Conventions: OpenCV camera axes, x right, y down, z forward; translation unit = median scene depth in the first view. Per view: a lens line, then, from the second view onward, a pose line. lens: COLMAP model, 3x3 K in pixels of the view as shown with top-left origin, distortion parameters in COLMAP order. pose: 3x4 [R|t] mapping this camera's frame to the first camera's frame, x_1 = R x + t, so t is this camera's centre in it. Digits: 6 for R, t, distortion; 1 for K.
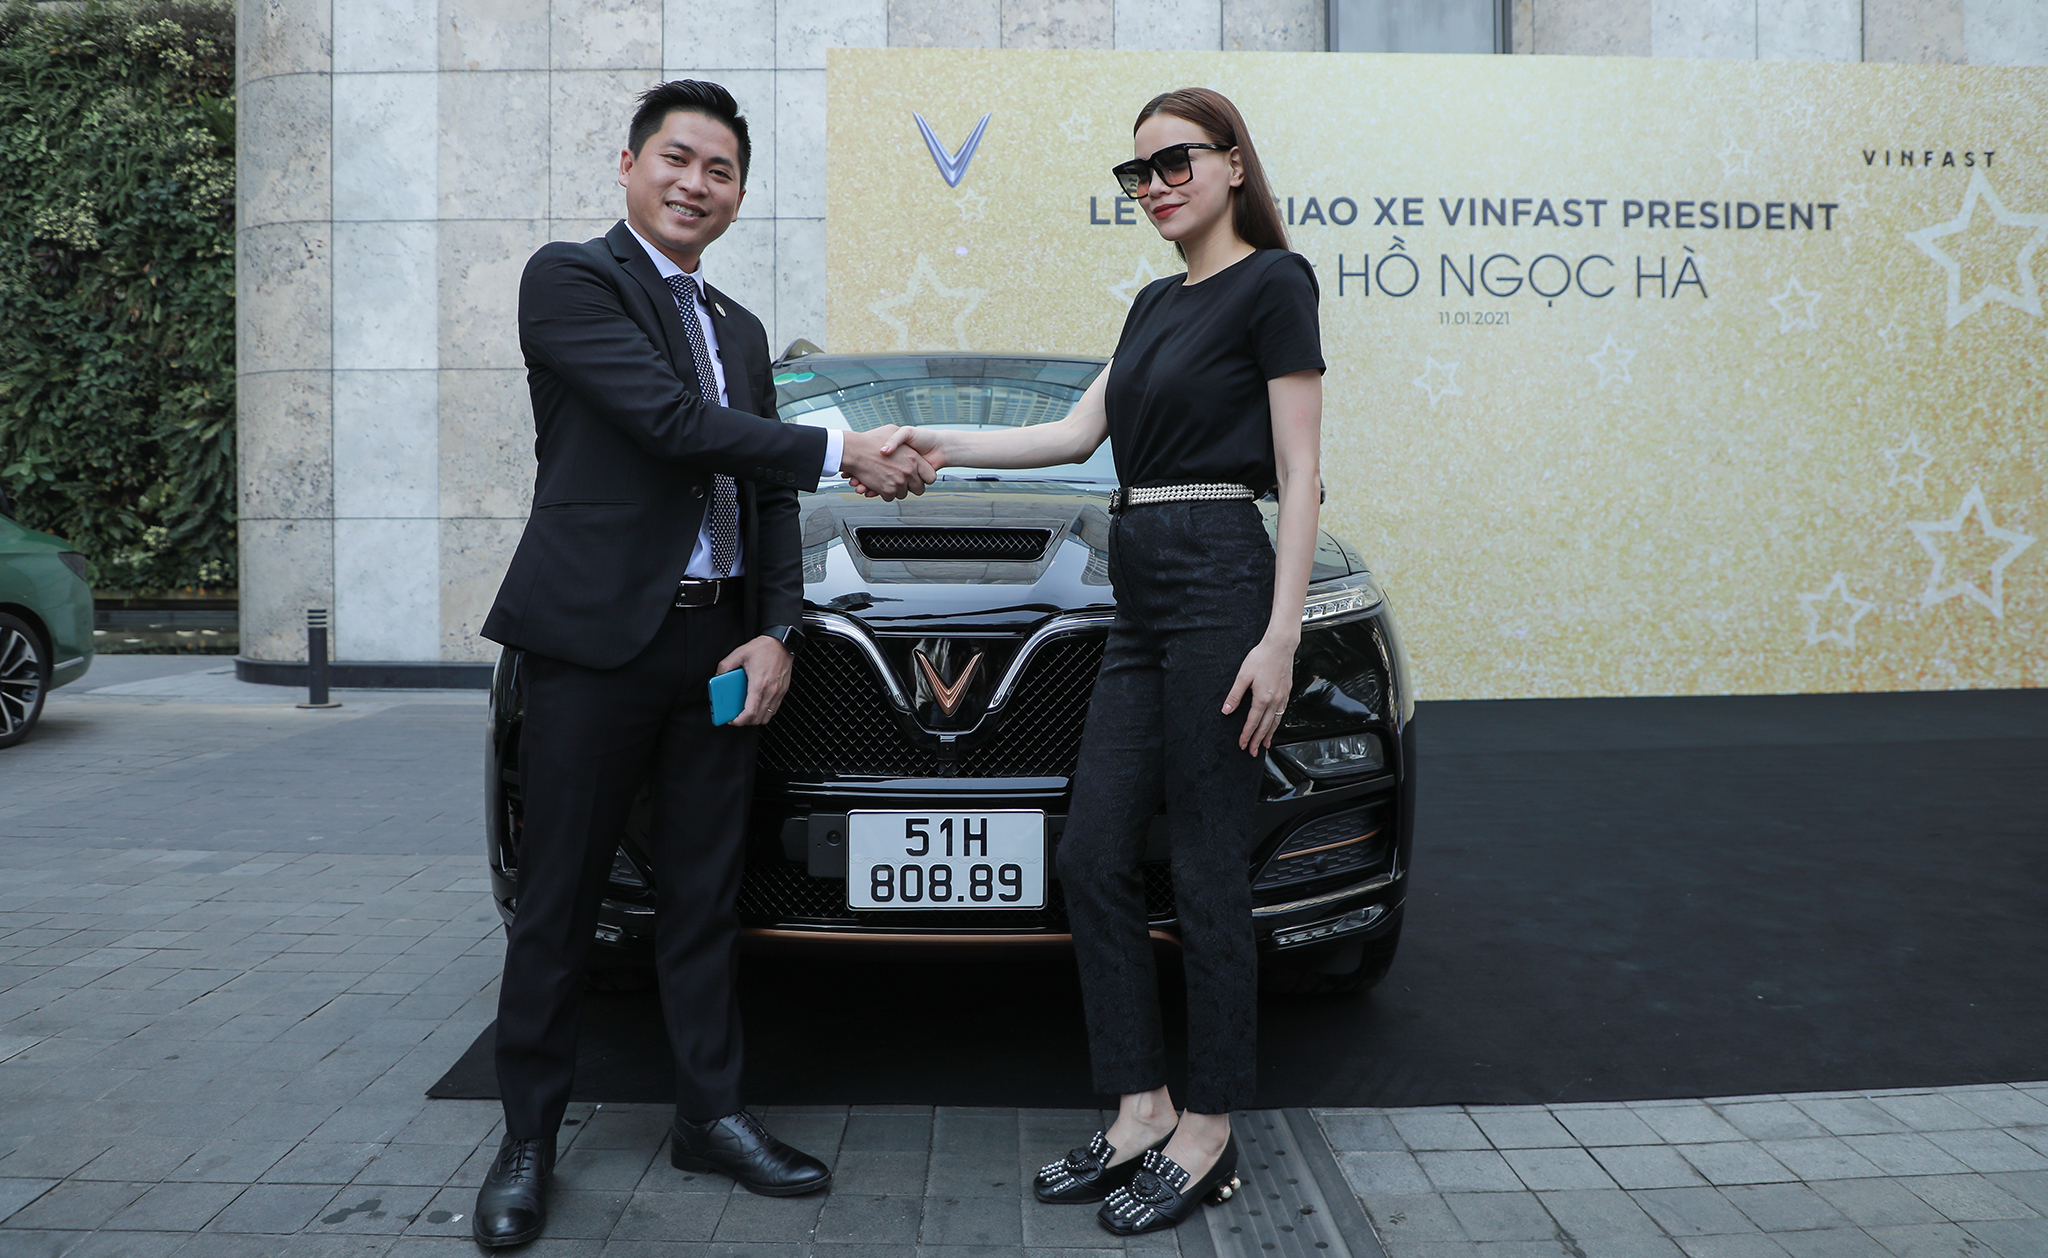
lens RADIAL K [[1370.9, 0, 1039.5], [0, 1370.9, 576.1], [0, 0, 1]] dist [-0.074566, 0.035211]
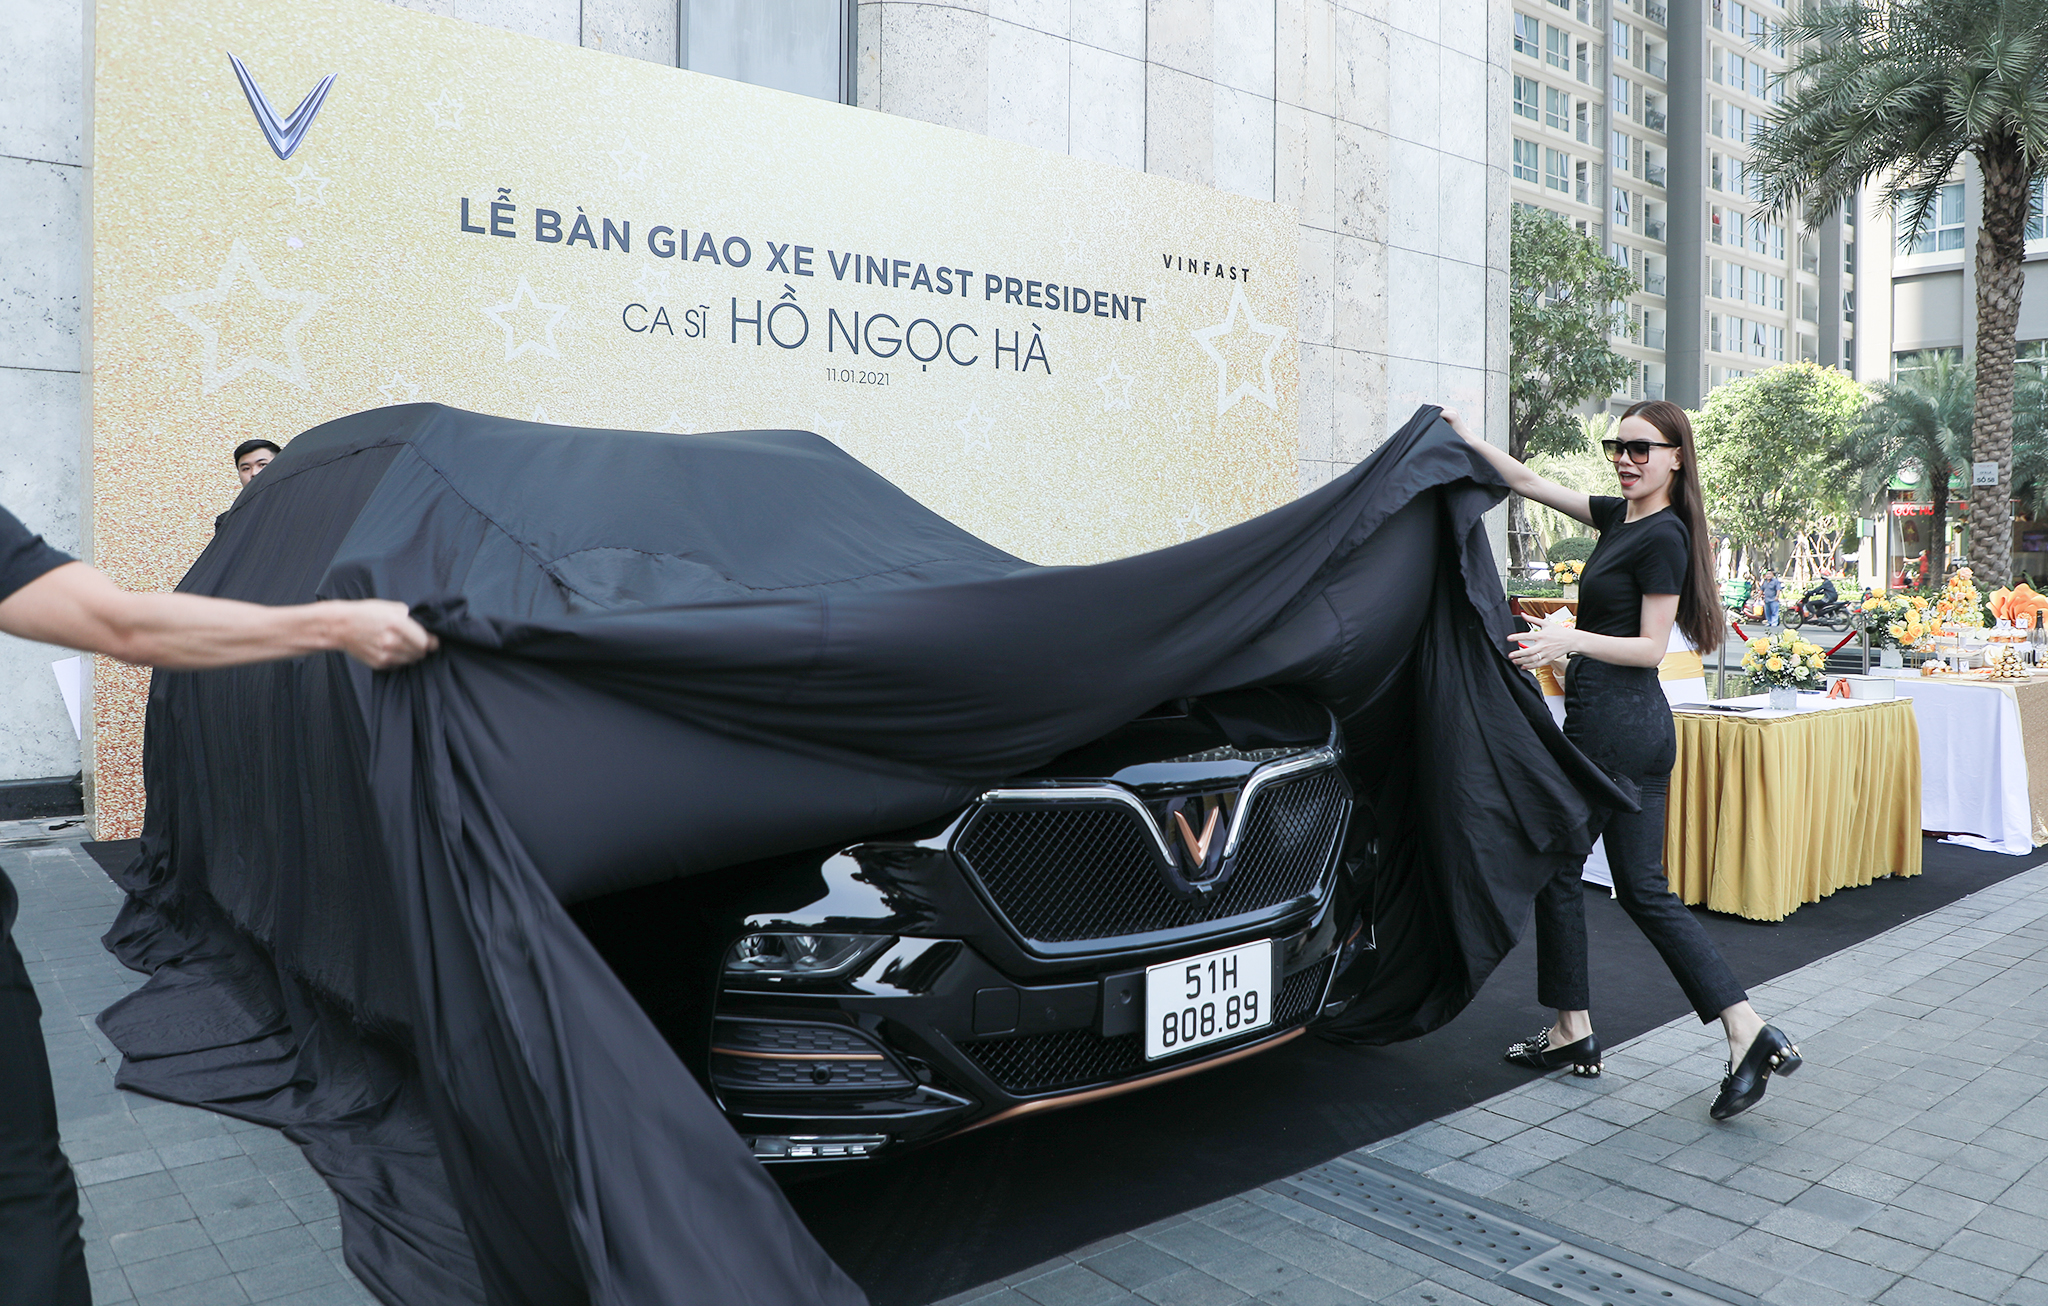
lens RADIAL K [[1535.2, 0, 1147.6], [0, 1535.2, 591.9], [0, 0, 1]] dist [-0.068415, 0.033976]
pose [[0.757286, -0.005899, 0.653056, -0.244527], [0.007545, 0.999971, 0.000283, -0.032646], [-0.653039, 0.004713, 0.757309, 0.024653]]
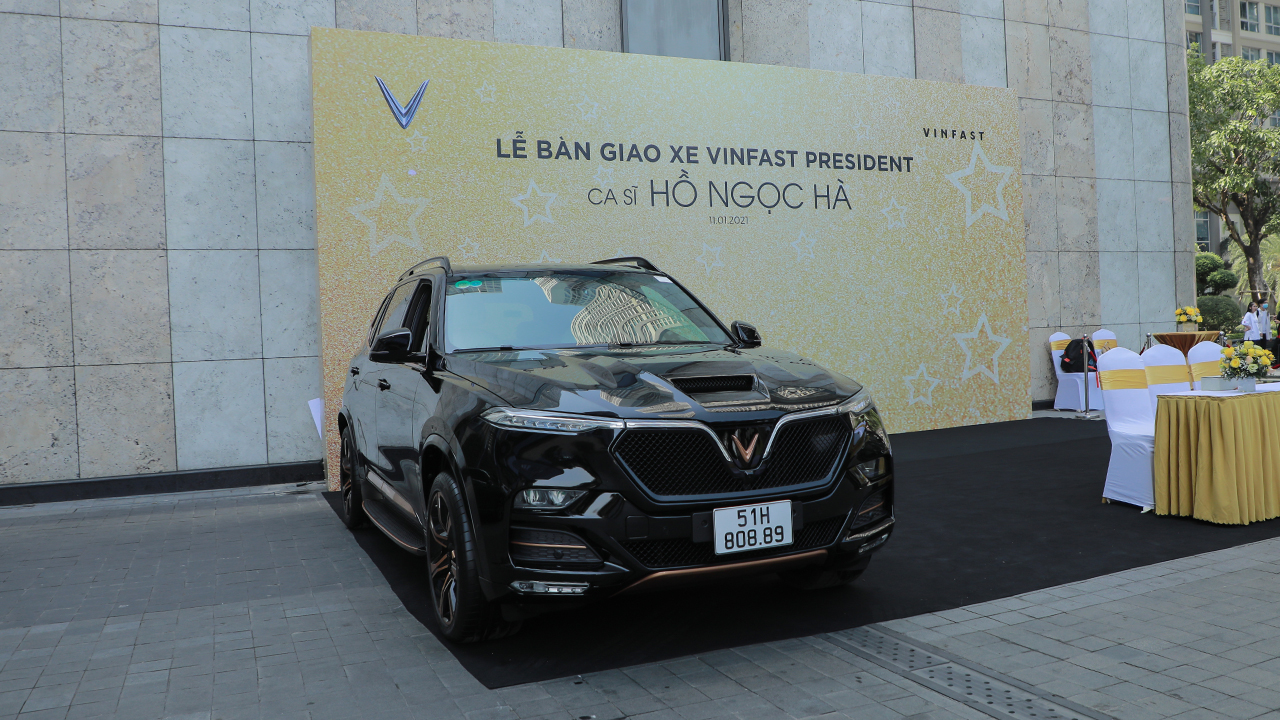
lens RADIAL K [[1038.5, 0, 743.0], [0, 1038.5, 348.7], [0, 0, 1]] dist [-0.077682, 0.034090]
pose [[0.901146, -0.038857, 0.431772, -0.215267], [0.048881, 0.998731, -0.012140, -0.017096], [-0.430752, 0.032045, 0.901901, -0.142502]]
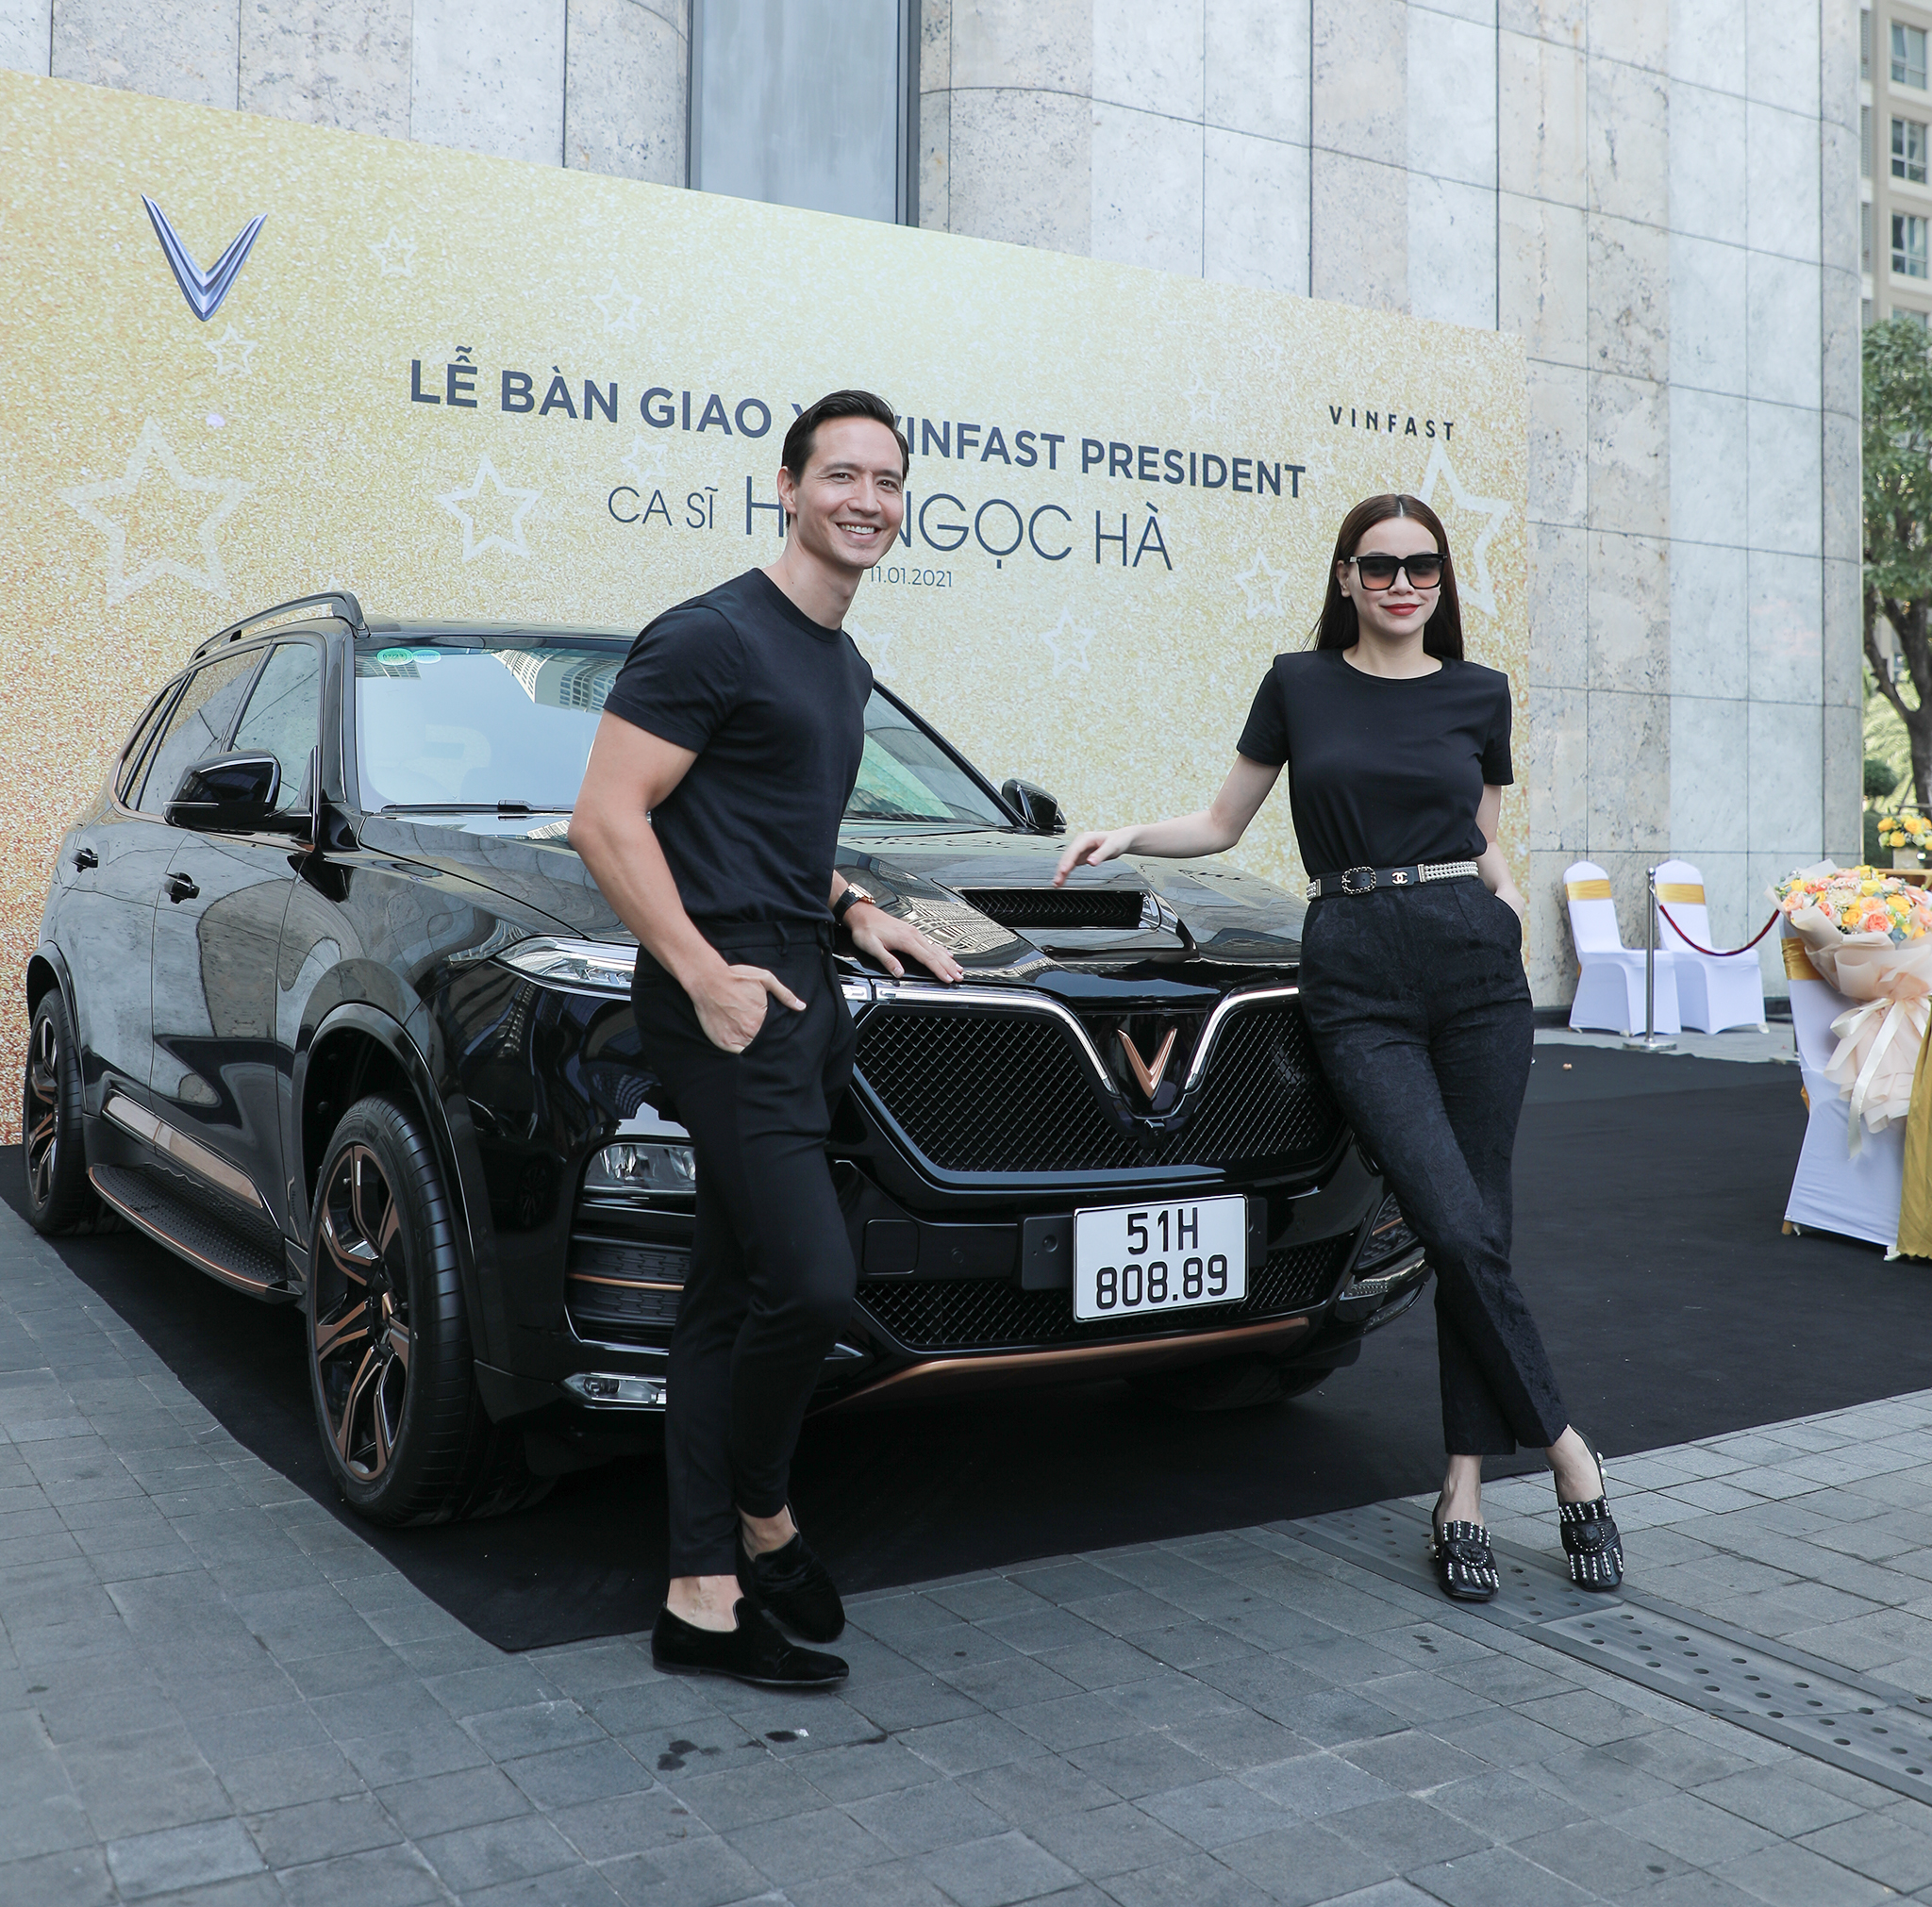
lens RADIAL K [[2189.2, 0, 984.5], [0, 2189.2, 788.2], [0, 0, 1]] dist [-0.033479, 0.000000]
pose [[0.866469, 0.024525, 0.498628, -0.243957], [0.002992, 0.998519, -0.054313, -0.007318], [-0.499221, 0.048553, 0.865113, -0.061053]]
